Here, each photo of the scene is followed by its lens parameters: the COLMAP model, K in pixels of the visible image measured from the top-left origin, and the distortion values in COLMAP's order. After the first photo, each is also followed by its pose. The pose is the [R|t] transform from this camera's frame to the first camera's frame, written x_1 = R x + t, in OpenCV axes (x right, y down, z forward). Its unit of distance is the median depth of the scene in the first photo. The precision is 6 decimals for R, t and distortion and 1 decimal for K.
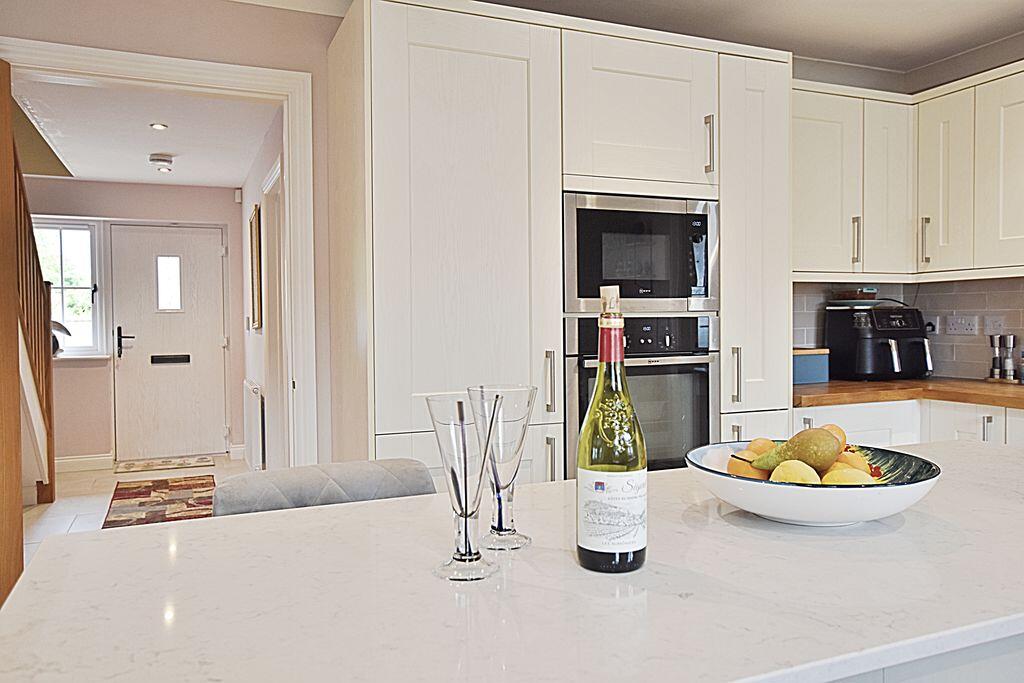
lens RADIAL K [[777.1, 0, 512.0], [0, 777.1, 341.5], [0, 0, 1]] dist [-0.005711, -0.000489]
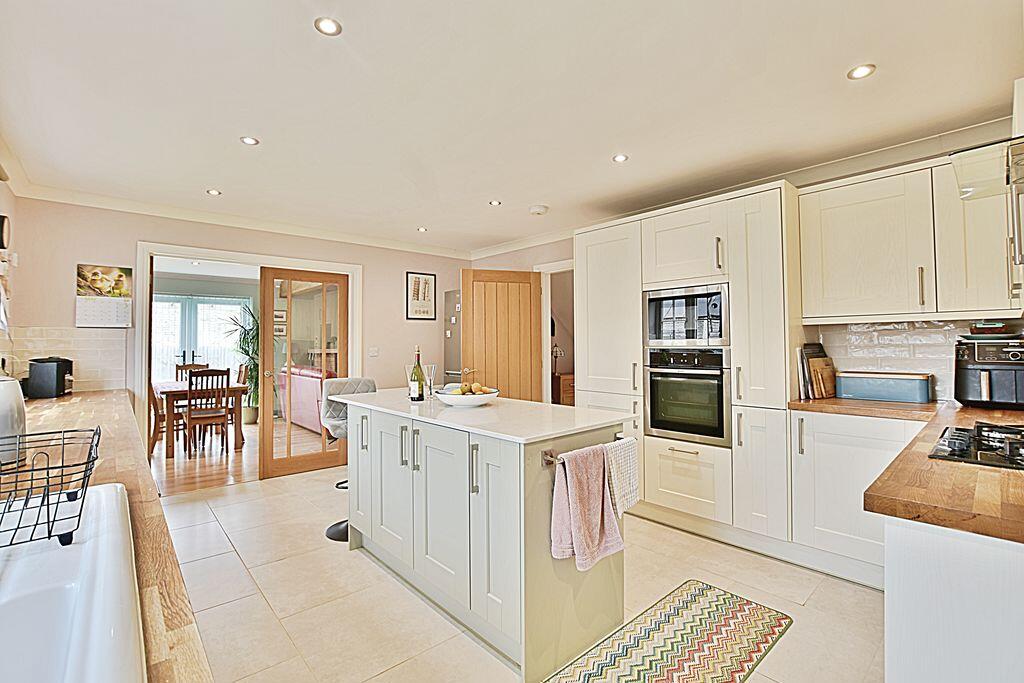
lens RADIAL K [[453.0, 0, 517.6], [0, 453.0, 338.4], [0, 0, 1]] dist [-0.033205, 0.000105]
pose [[0.324367, -0.004555, -0.945920, 1.083899], [-0.019549, 0.999743, -0.011517, -0.034972], [0.945729, 0.022228, 0.324194, 0.226331]]
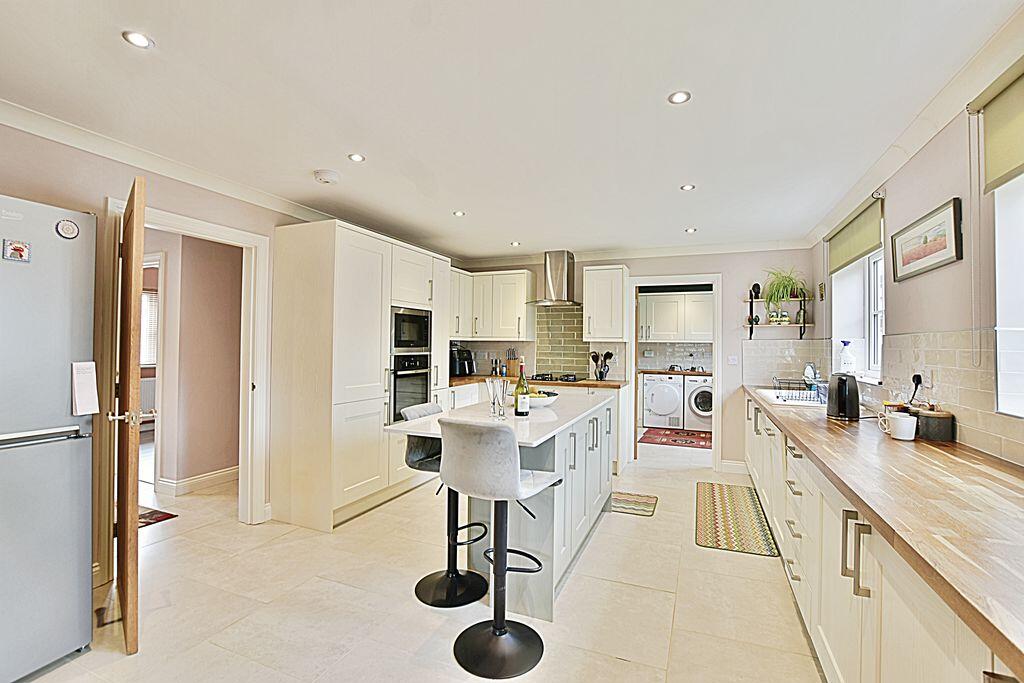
lens RADIAL K [[453.0, 0, 517.6], [0, 453.0, 338.4], [0, 0, 1]] dist [-0.033205, 0.000105]
pose [[0.710772, 0.027684, 0.702877, -0.632610], [0.000979, 0.999185, -0.040345, -0.023467], [-0.703421, 0.029364, 0.710166, -0.327504]]
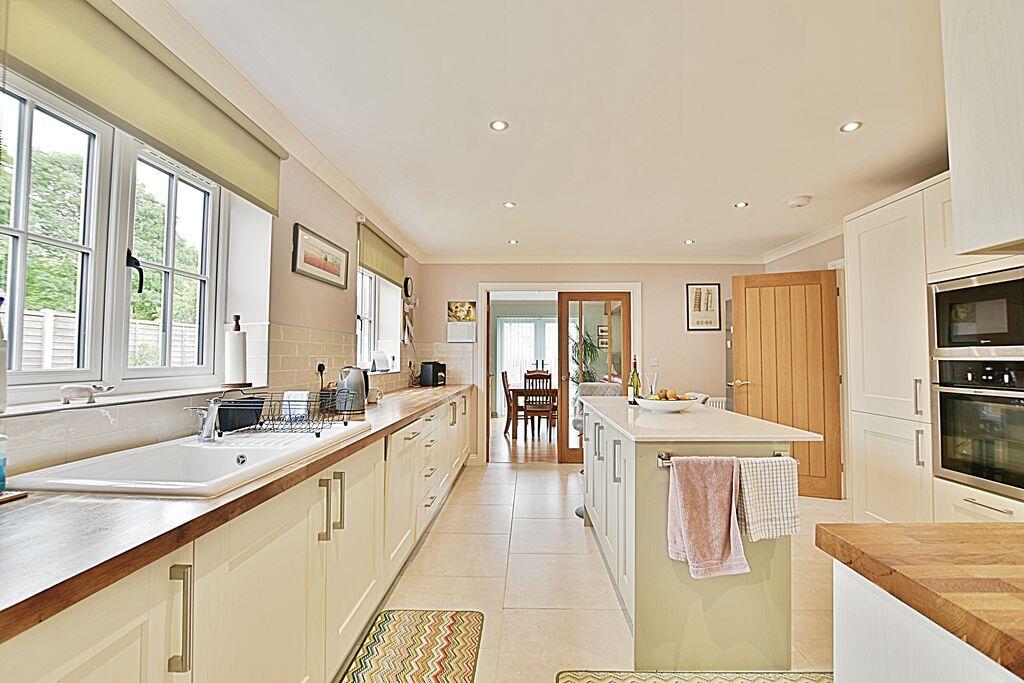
lens RADIAL K [[453.0, 0, 517.6], [0, 453.0, 338.4], [0, 0, 1]] dist [-0.033205, 0.000105]
pose [[-0.409487, -0.030103, -0.911819, 1.191976], [-0.021186, 0.999500, -0.023484, -0.033404], [0.912070, 0.009701, -0.409920, 0.539272]]
